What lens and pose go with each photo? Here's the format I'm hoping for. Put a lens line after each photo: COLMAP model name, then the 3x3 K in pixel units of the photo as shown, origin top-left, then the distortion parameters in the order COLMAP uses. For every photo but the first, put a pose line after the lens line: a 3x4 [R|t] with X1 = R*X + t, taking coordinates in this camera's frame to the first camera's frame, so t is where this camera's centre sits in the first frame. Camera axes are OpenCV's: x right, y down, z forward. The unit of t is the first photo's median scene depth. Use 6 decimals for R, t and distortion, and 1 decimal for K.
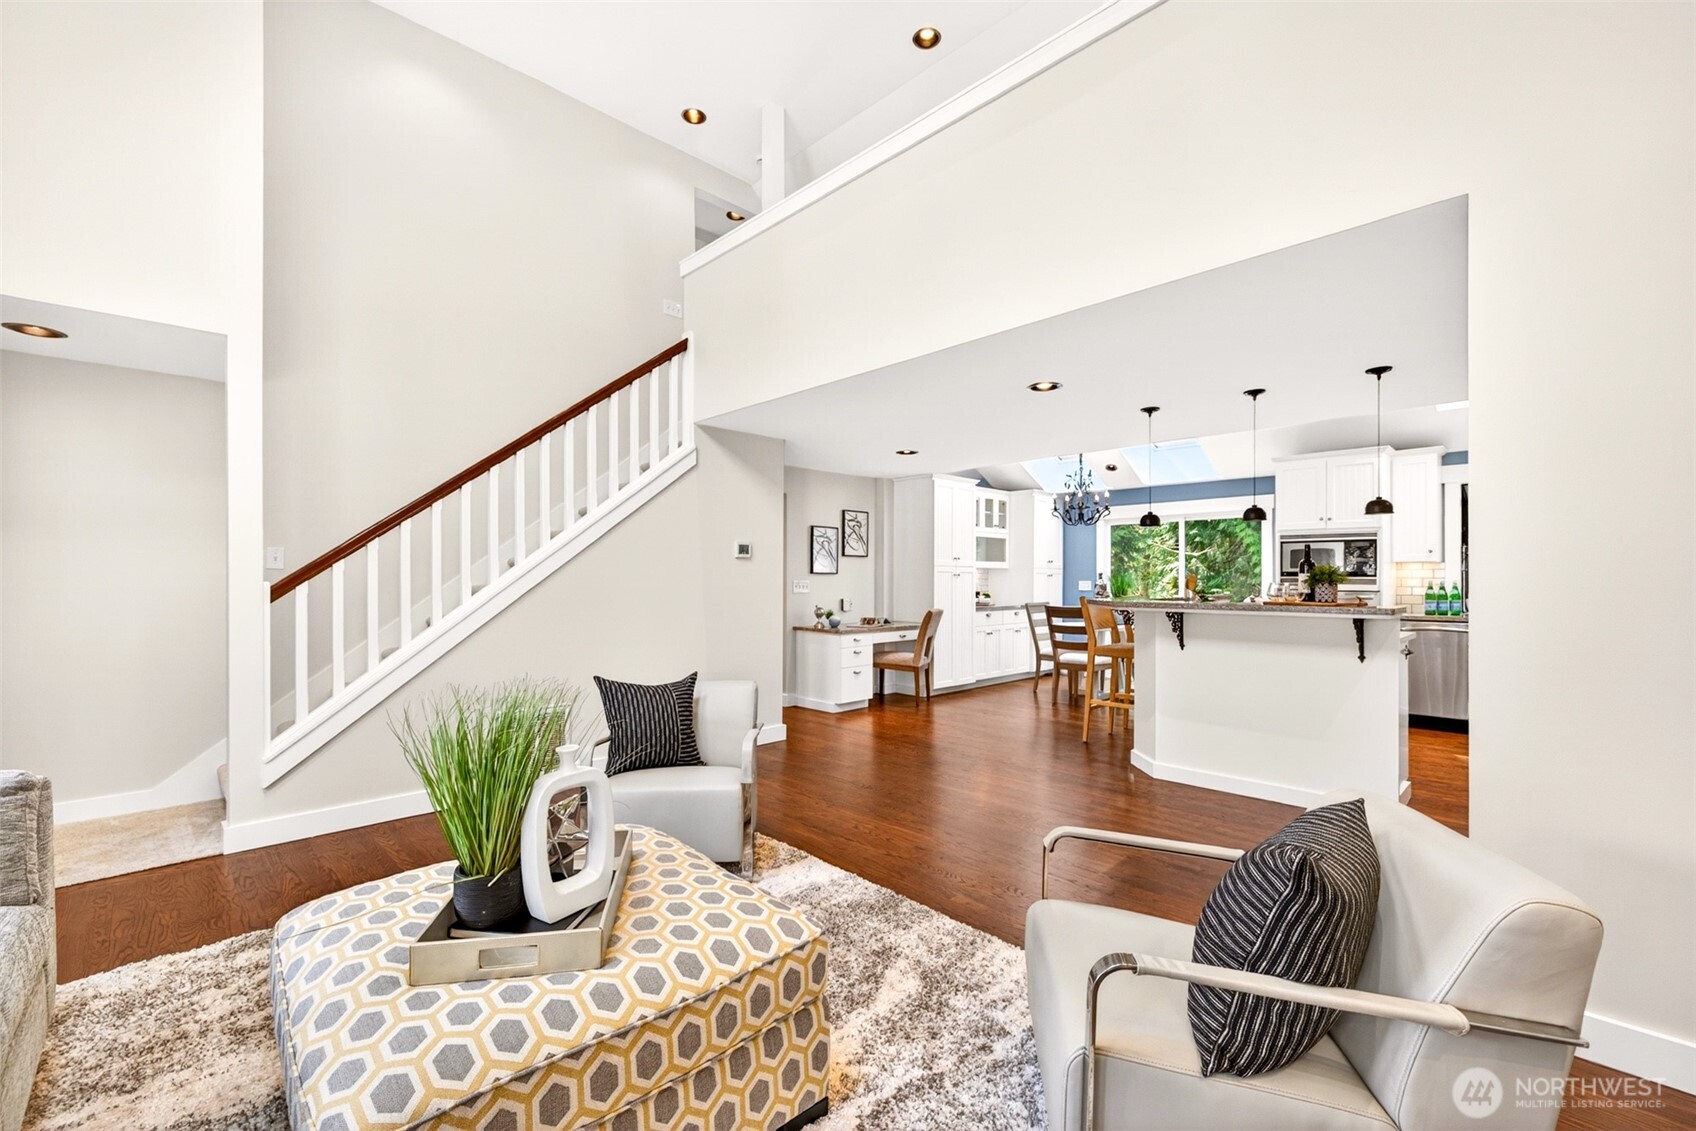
lens RADIAL K [[702.4, 0, 840.1], [0, 702.4, 574.5], [0, 0, 1]] dist [-0.012893, 0.000174]
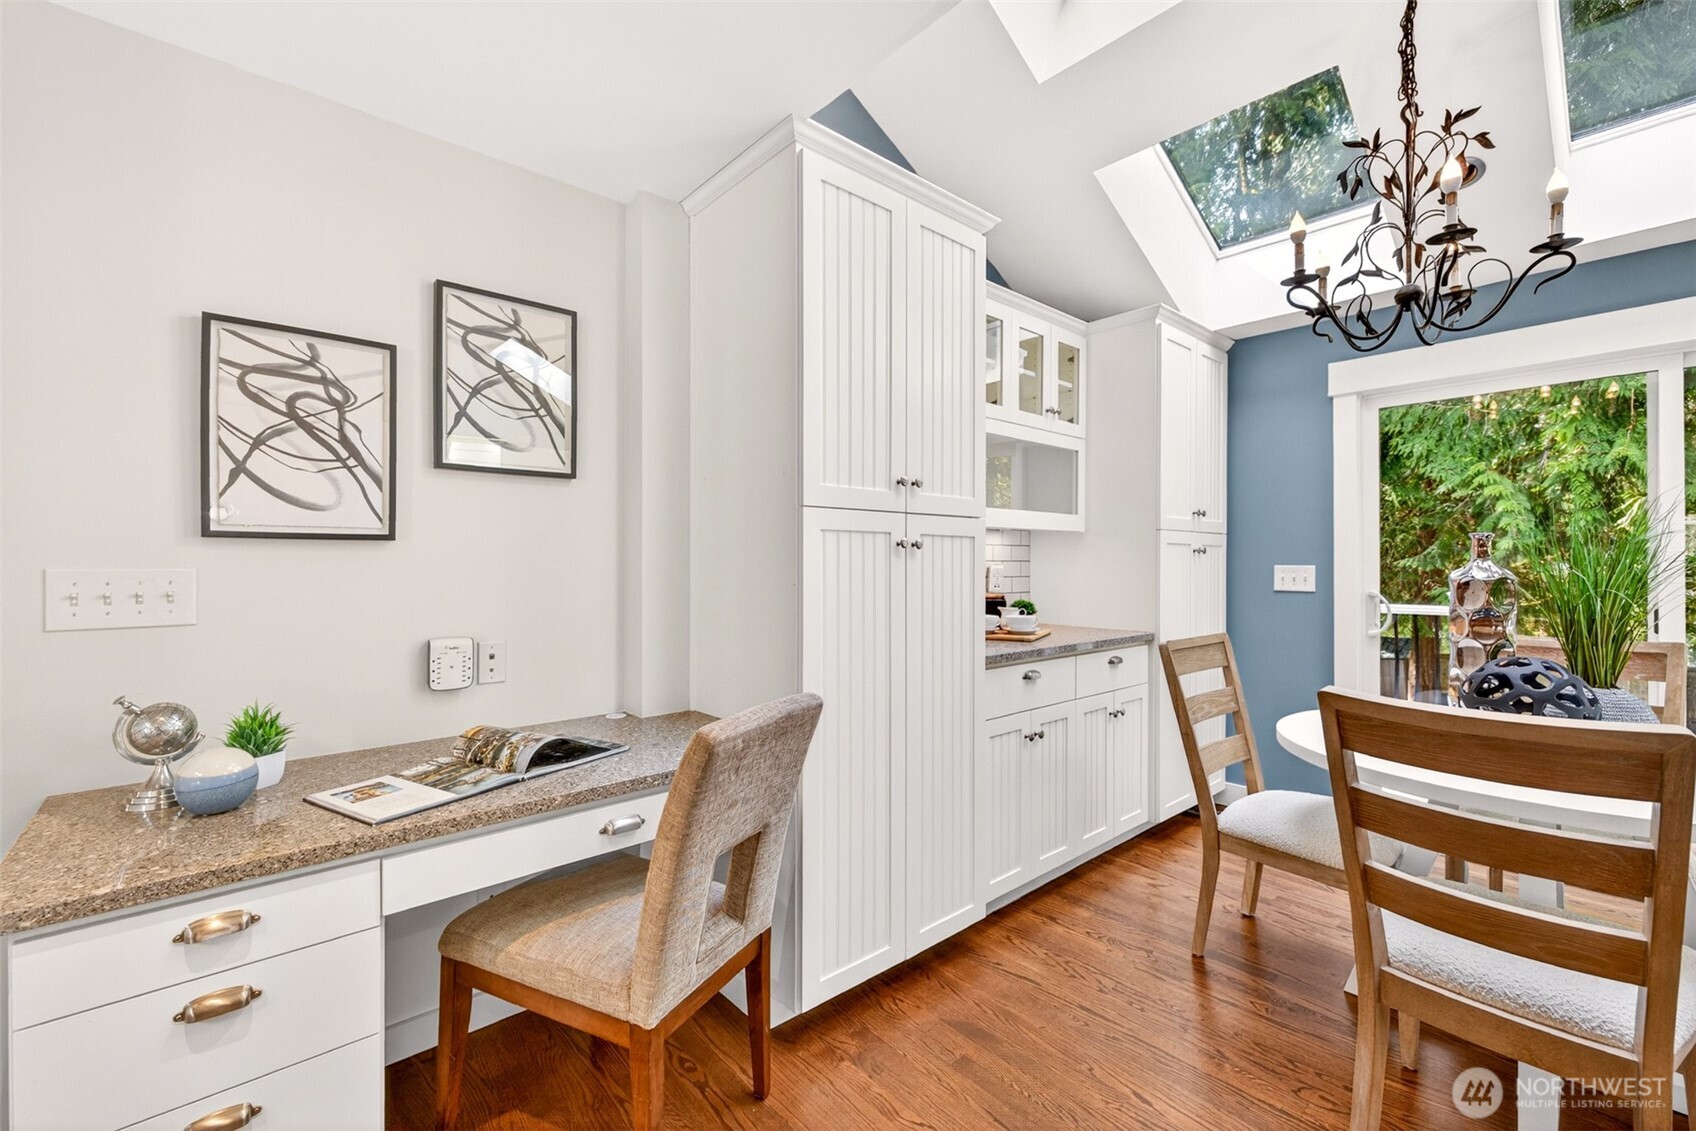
lens RADIAL K [[693.9, 0, 849.2], [0, 693.9, 555.9], [0, 0, 1]] dist [0.000573, 0.000109]
pose [[0.998475, -0.002878, -0.055140, 0.142929], [0.002706, 0.999991, -0.003207, 0.005379], [0.055148, 0.003053, 0.998474, 0.660728]]
